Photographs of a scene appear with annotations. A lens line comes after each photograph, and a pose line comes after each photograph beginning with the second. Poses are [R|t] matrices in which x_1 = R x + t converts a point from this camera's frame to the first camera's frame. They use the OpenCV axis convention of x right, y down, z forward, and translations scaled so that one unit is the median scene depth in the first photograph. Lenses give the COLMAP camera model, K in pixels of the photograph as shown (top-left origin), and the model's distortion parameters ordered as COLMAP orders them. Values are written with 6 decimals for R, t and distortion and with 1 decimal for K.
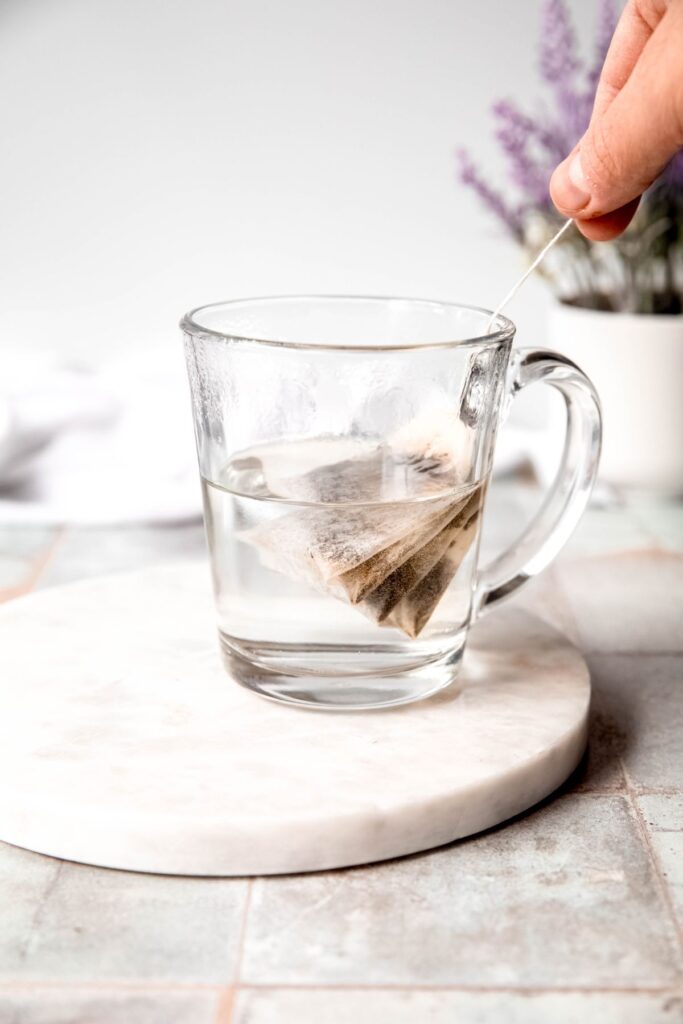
lens RADIAL K [[1537.1, 0, 341.5], [0, 1537.1, 512.0], [0, 0, 1]] dist [0.032121, -0.002436]
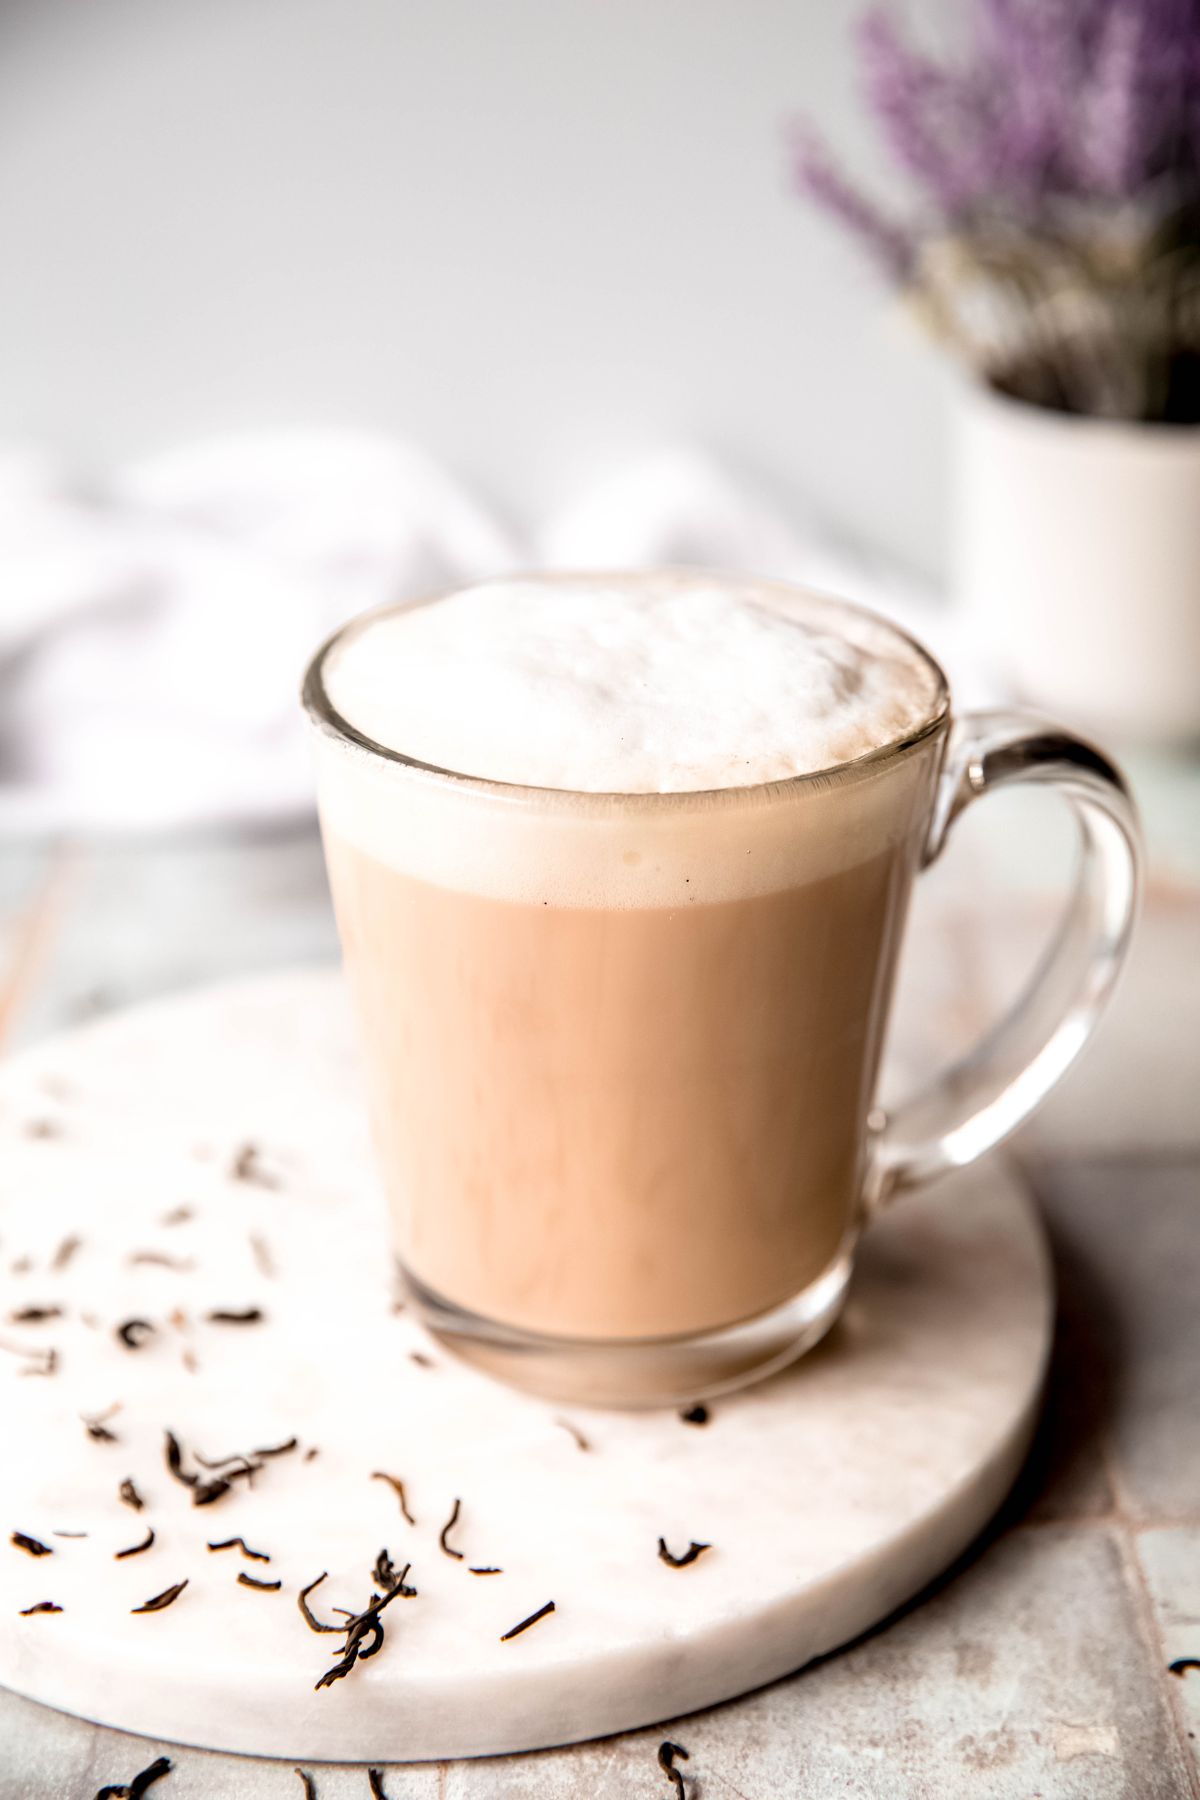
lens RADIAL K [[2701.9, 0, 600.0], [0, 2701.9, 900.0], [0, 0, 1]] dist [0.032121, -0.002436]
pose [[0.999812, -0.015247, 0.011975, -0.009330], [0.013096, 0.986585, 0.162721, -0.221031], [-0.014295, -0.162534, 0.986599, 0.090678]]
